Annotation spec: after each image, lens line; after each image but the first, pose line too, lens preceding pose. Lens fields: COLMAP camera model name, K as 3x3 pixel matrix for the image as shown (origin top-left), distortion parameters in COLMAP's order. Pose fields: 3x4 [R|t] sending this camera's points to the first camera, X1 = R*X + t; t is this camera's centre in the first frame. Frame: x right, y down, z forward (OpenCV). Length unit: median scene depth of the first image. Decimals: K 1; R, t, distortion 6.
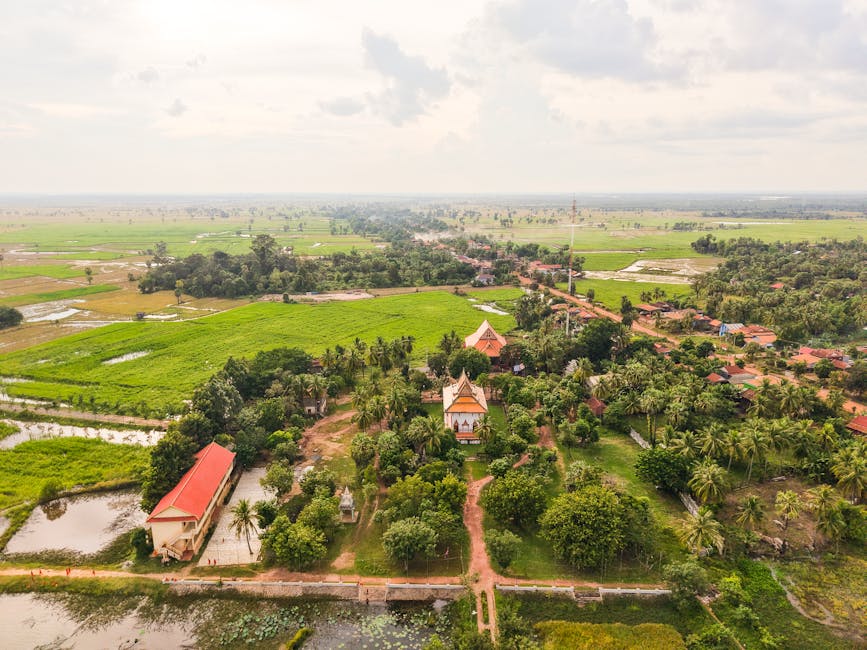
lens RADIAL K [[565.0, 0, 433.5], [0, 565.0, 325.0], [0, 0, 1]] dist [0.071514, -0.087353]
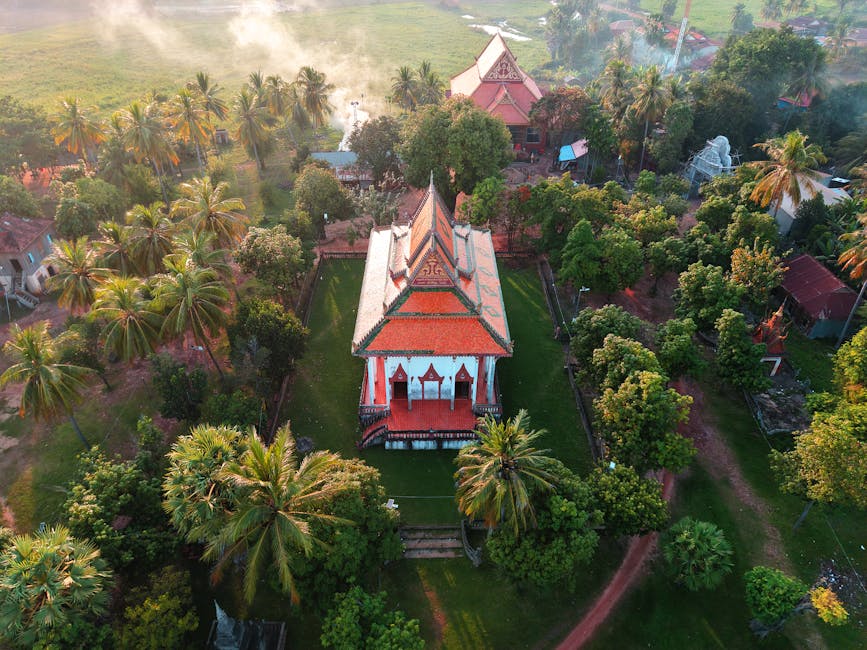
lens RADIAL K [[565.0, 0, 433.5], [0, 565.0, 325.0], [0, 0, 1]] dist [0.071514, -0.087353]
pose [[0.999872, 0.001050, 0.015938, 0.032400], [-0.007304, 0.917449, 0.397786, 0.019849], [-0.014205, -0.397852, 0.917340, 0.452969]]
